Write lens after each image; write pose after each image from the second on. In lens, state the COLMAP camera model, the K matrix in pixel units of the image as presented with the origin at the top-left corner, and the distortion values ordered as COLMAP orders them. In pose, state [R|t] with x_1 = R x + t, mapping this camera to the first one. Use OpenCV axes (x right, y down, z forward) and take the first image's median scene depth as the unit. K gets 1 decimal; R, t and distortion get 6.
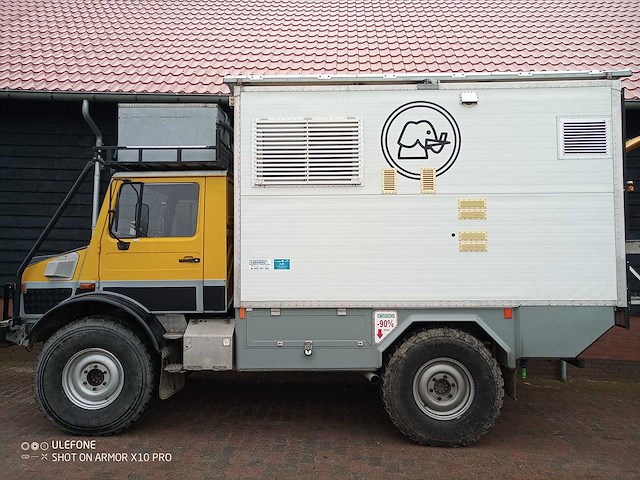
lens RADIAL K [[493.1, 0, 320.0], [0, 493.1, 240.0], [0, 0, 1]] dist [-0.002598, 0.043165]
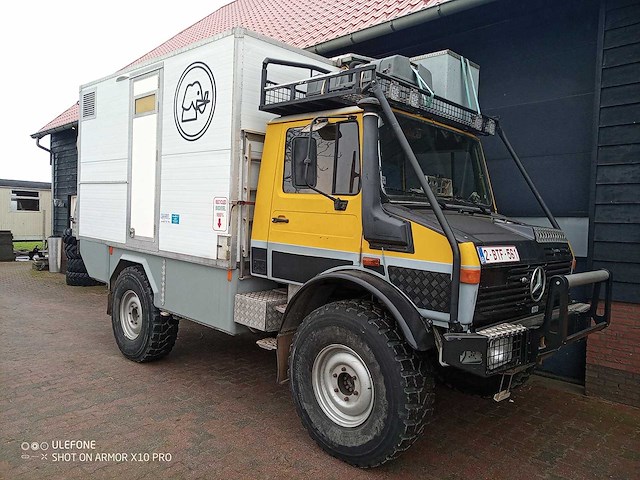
lens RADIAL K [[493.1, 0, 320.0], [0, 493.1, 240.0], [0, 0, 1]] dist [-0.002598, 0.043165]
pose [[0.743027, 0.017925, -0.669022, 0.714015], [0.020078, 0.998594, 0.049054, 0.042842], [0.668961, -0.049881, 0.741622, 0.416194]]
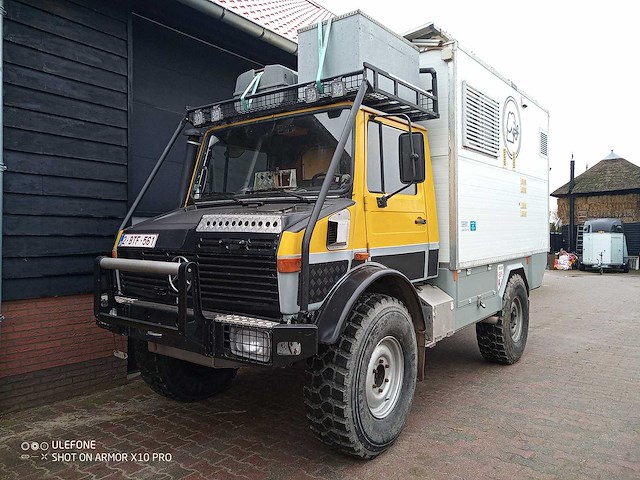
lens RADIAL K [[493.1, 0, 320.0], [0, 493.1, 240.0], [0, 0, 1]] dist [-0.002598, 0.043165]
pose [[0.592143, -0.021375, 0.805550, -1.071322], [-0.014683, 0.999196, 0.037307, 0.043256], [-0.805699, -0.033919, 0.591353, 0.613907]]
